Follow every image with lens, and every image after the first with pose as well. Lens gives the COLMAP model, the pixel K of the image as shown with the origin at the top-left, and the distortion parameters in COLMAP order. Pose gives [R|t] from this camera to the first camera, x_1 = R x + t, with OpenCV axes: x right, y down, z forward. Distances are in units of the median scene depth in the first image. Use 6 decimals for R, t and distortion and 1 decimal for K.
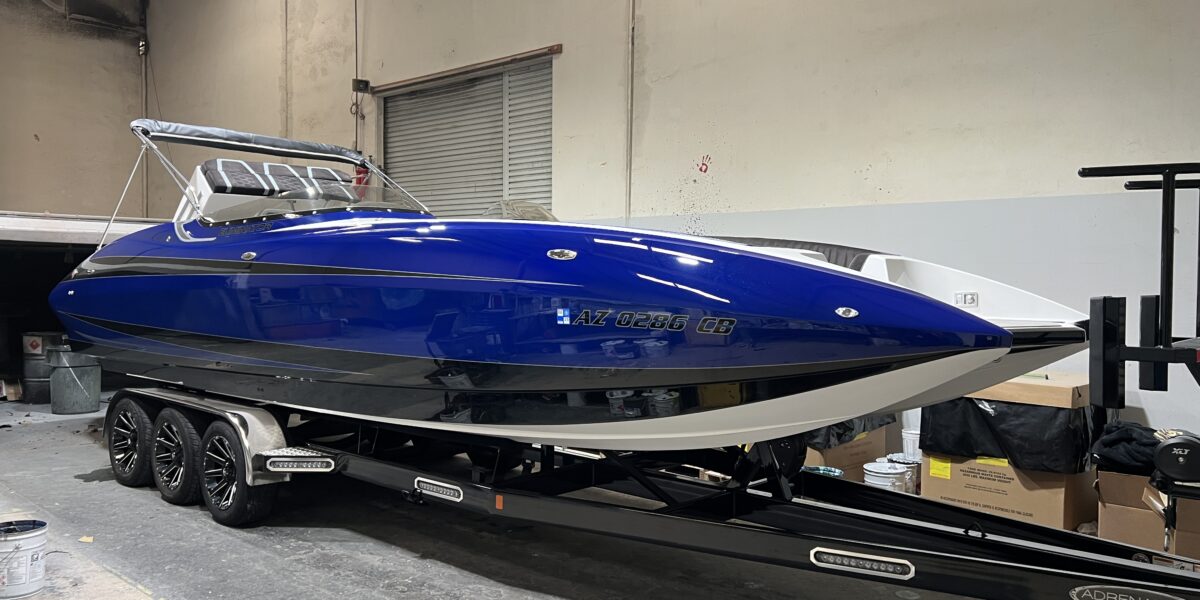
lens RADIAL K [[898.1, 0, 593.8], [0, 898.1, 304.9], [0, 0, 1]] dist [0.064262, -0.068892]
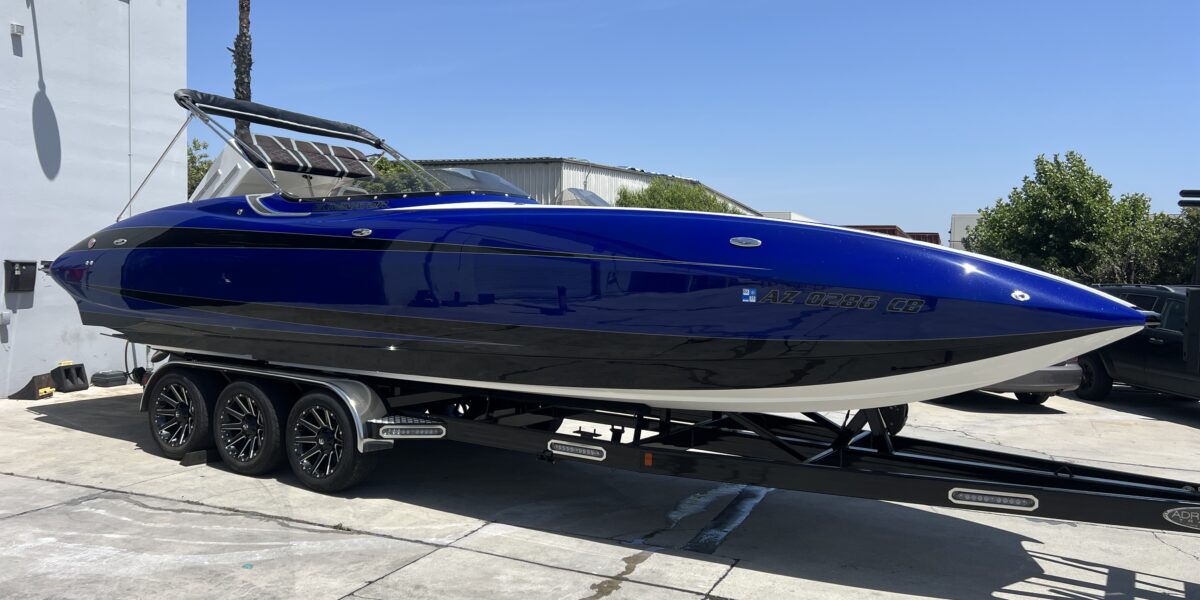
lens RADIAL K [[898.1, 0, 593.8], [0, 898.1, 304.9], [0, 0, 1]] dist [0.064262, -0.068892]
pose [[0.982071, 0.017199, 0.187723, -0.309603], [-0.020239, 0.999693, 0.014290, 0.008513], [-0.187420, -0.017833, 0.982118, -0.072372]]
